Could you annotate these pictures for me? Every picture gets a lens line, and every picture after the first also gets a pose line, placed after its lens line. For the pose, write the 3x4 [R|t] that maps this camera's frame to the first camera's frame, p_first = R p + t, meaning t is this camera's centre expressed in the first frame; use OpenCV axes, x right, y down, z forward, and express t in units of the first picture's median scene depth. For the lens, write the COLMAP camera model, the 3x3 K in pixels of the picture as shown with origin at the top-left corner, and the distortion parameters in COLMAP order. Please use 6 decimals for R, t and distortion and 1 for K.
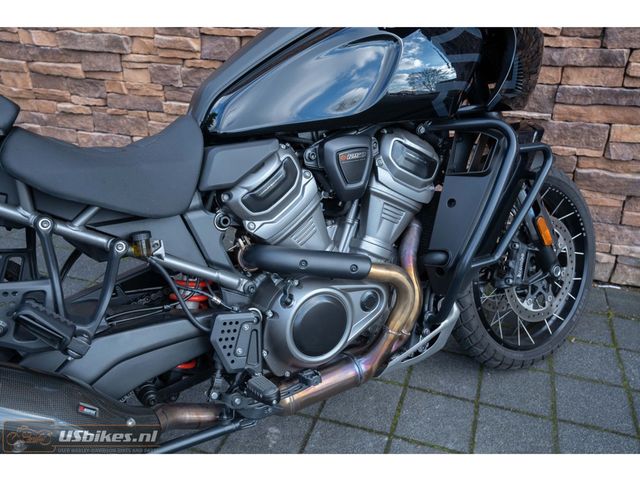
lens RADIAL K [[582.5, 0, 320.0], [0, 582.5, 240.0], [0, 0, 1]] dist [-0.010329, 0.100757]
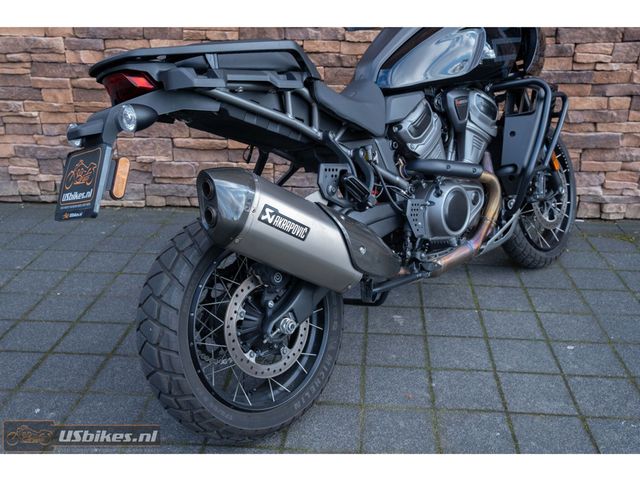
lens RADIAL K [[650.5, 0, 323.9], [0, 650.5, 237.2], [0, 0, 1]] dist [-0.016286, 0.110933]
pose [[0.972383, -0.092475, 0.214291, -0.441419], [0.110978, 0.990916, -0.075961, 0.191017], [-0.205320, 0.097644, 0.973812, -0.366586]]
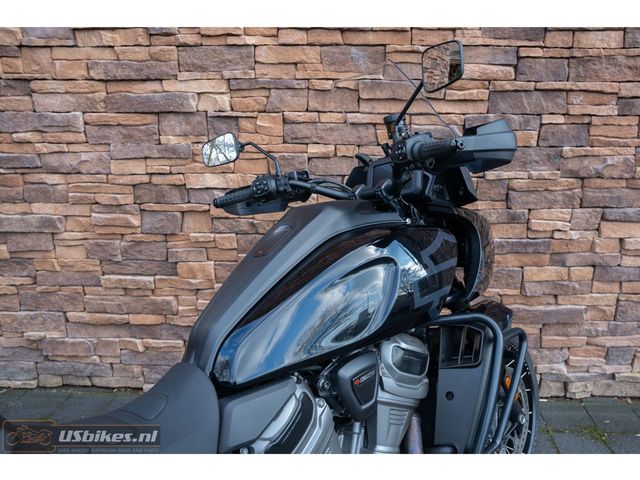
lens RADIAL K [[527.8, 0, 356.2], [0, 527.8, 221.3], [0, 0, 1]] dist [-0.107954, 0.113362]
pose [[0.959412, -0.080130, 0.270384, -0.109430], [0.130296, 0.976264, -0.173010, -0.155469], [-0.250103, 0.201218, 0.947080, 0.066014]]
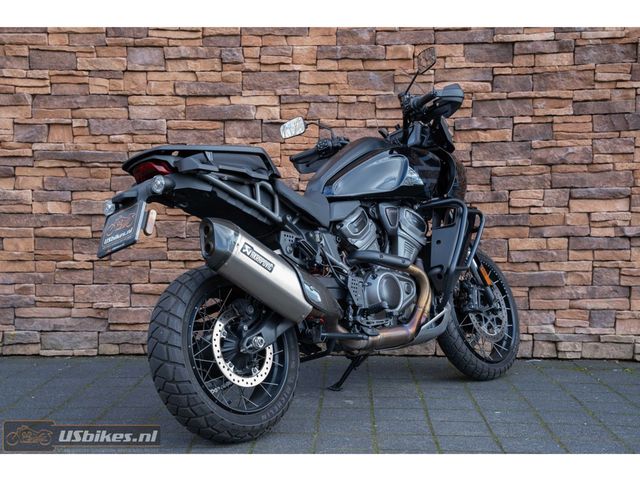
lens RADIAL K [[968.2, 0, 300.9], [0, 968.2, 257.1], [0, 0, 1]] dist [0.244879, -0.045864]
pose [[0.964965, -0.027174, 0.260966, -0.680110], [0.128226, 0.916598, -0.378691, 0.741674], [-0.228910, 0.398886, 0.887970, -1.100272]]
